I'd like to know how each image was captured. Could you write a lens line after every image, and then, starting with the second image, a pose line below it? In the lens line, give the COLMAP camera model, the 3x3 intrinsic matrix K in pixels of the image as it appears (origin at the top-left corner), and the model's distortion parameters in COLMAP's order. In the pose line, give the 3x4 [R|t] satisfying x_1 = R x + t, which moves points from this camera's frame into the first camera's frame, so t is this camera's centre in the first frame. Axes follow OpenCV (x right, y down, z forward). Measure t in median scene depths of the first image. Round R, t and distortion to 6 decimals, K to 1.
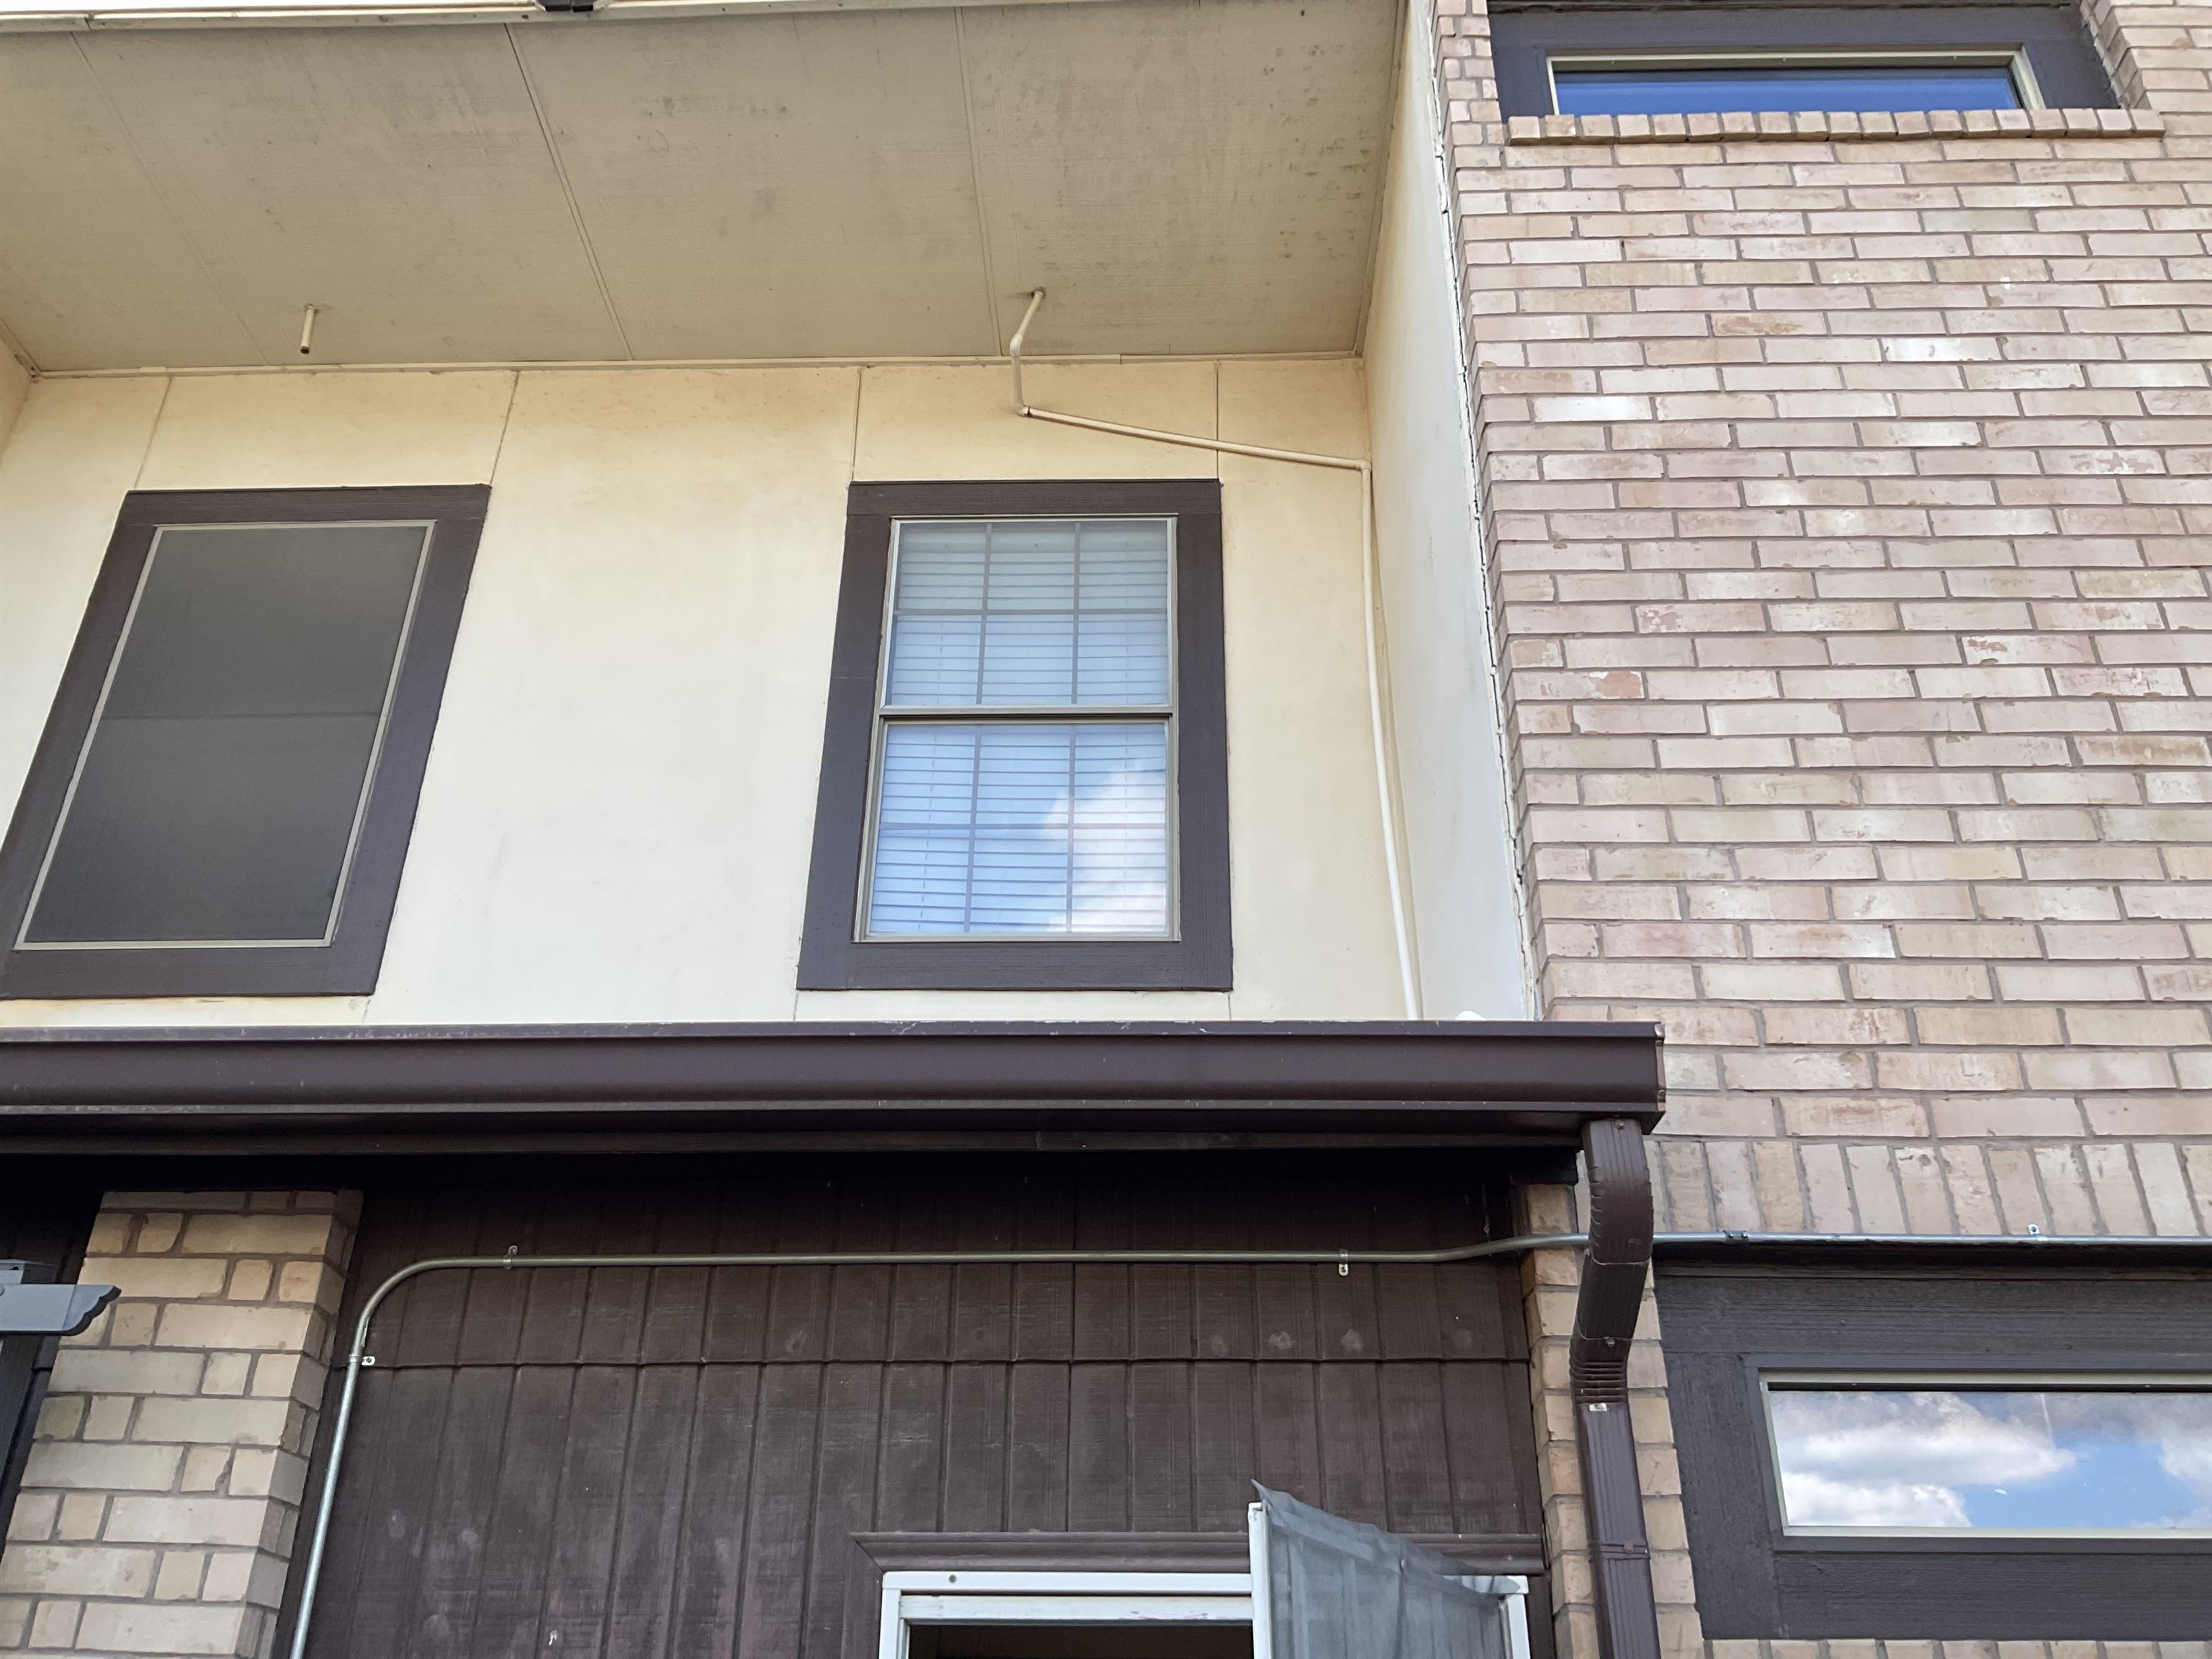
lens RADIAL K [[1829.8, 0, 1106.0], [0, 1829.8, 829.5], [0, 0, 1]] dist [0.113529, -0.197607]
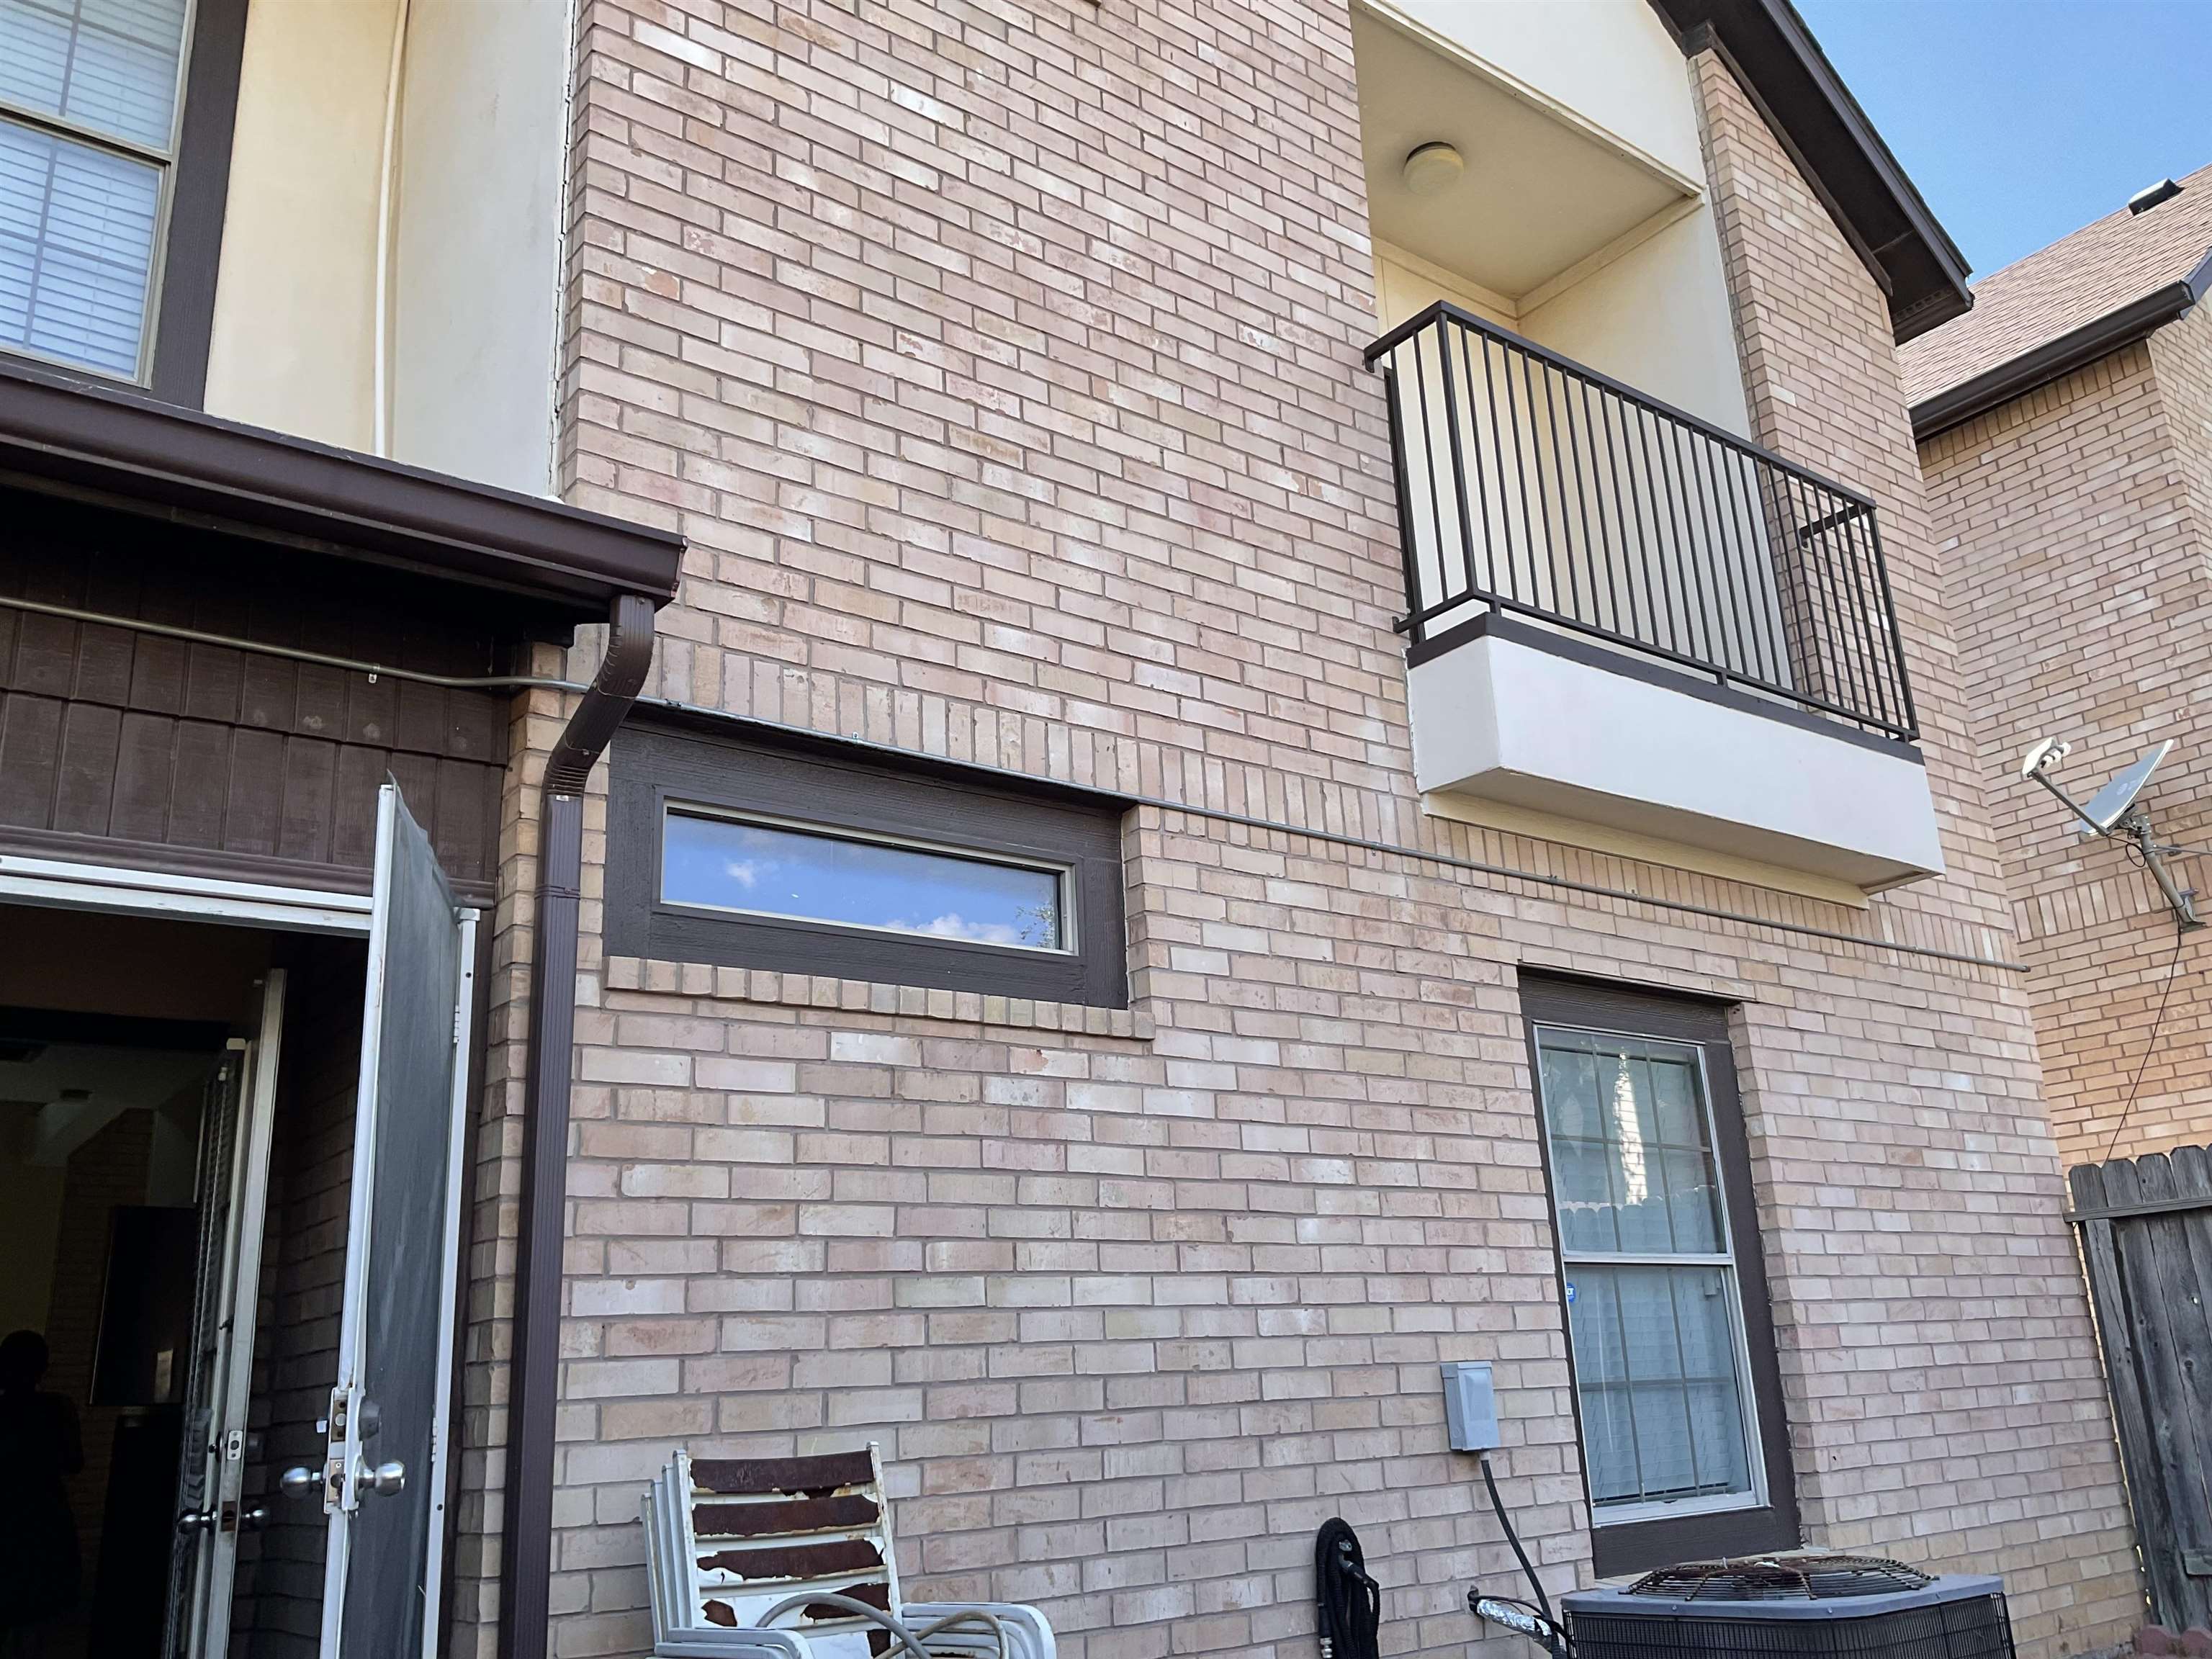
lens RADIAL K [[1834.1, 0, 1106.0], [0, 1834.1, 829.5], [0, 0, 1]] dist [0.052701, -0.179401]
pose [[0.775551, 0.142651, 0.614956, -0.217857], [-0.269625, 0.955665, 0.118353, 0.049627], [-0.570808, -0.257596, 0.779629, -0.260512]]
